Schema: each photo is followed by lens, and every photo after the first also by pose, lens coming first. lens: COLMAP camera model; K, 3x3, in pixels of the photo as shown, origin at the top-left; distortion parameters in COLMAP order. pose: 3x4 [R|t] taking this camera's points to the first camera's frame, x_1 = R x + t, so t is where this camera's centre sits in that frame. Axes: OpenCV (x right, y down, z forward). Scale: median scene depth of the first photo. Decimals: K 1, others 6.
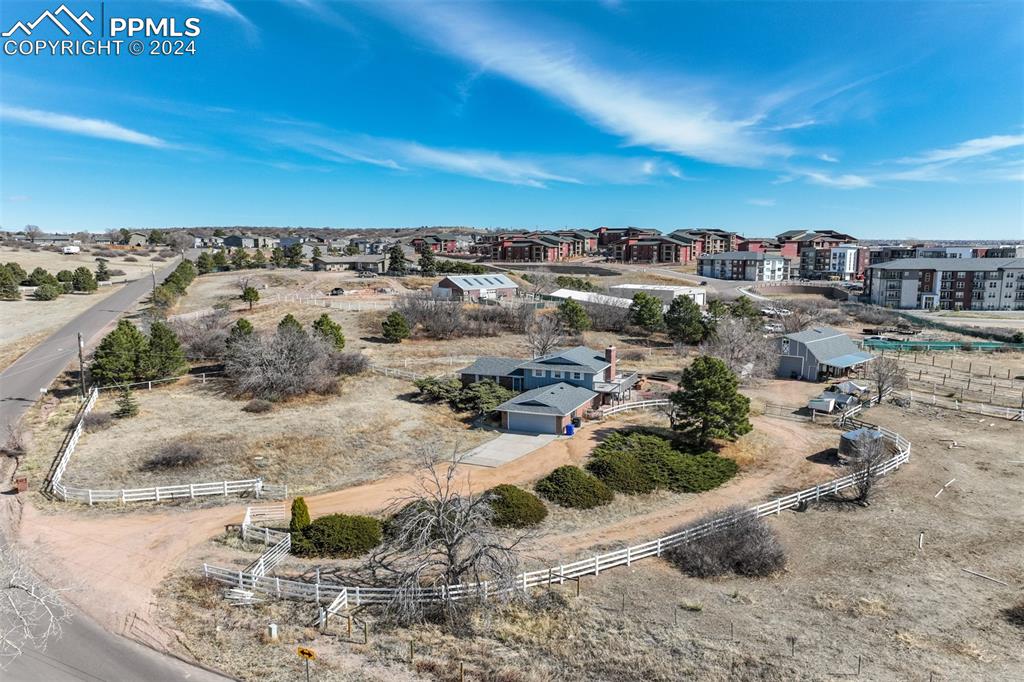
lens RADIAL K [[719.8, 0, 518.0], [0, 719.8, 343.7], [0, 0, 1]] dist [0.001071, 0.014395]
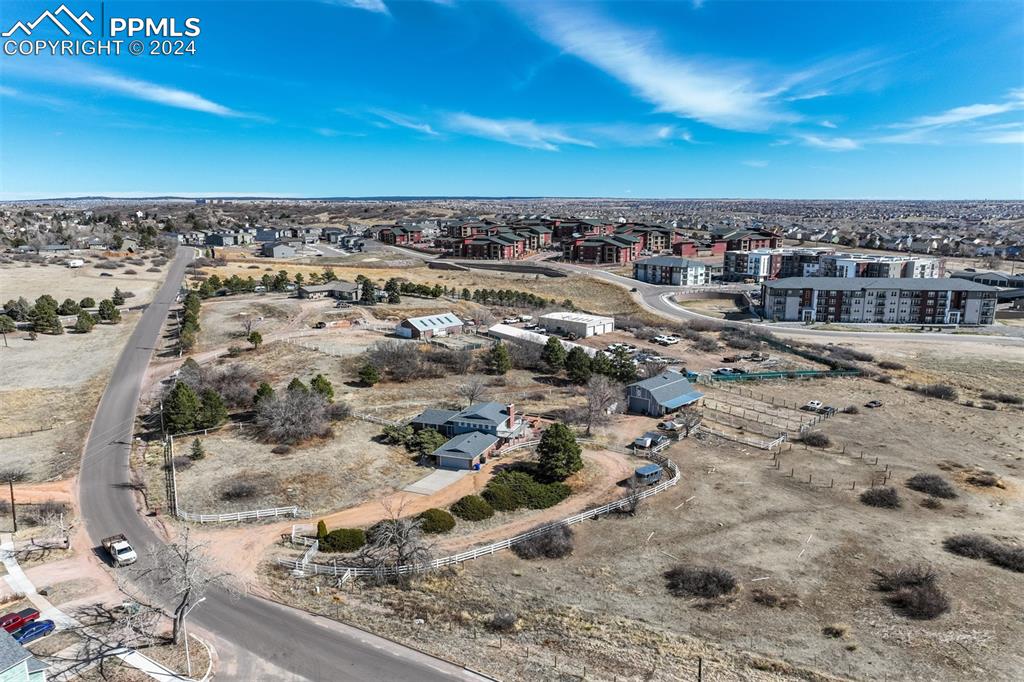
lens RADIAL K [[719.8, 0, 512.5], [0, 719.8, 348.6], [0, 0, 1]] dist [0.001071, 0.014395]
pose [[0.999467, -0.010305, 0.030963, 0.048410], [0.008393, 0.998085, 0.061278, -0.116918], [-0.031535, -0.060985, 0.997640, -0.293313]]
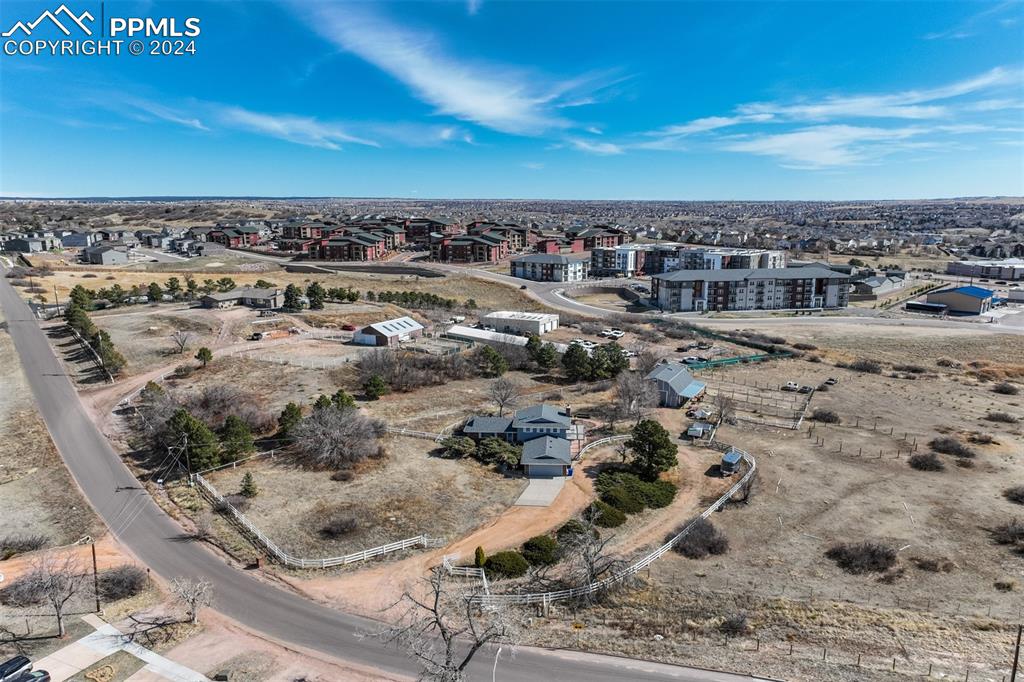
lens RADIAL K [[719.8, 0, 504.3], [0, 719.8, 345.0], [0, 0, 1]] dist [0.001071, 0.014395]
pose [[0.951887, -0.064232, 0.299641, -0.244309], [0.047205, 0.996850, 0.063731, -0.125004], [-0.302791, -0.046520, 0.951921, -0.211312]]
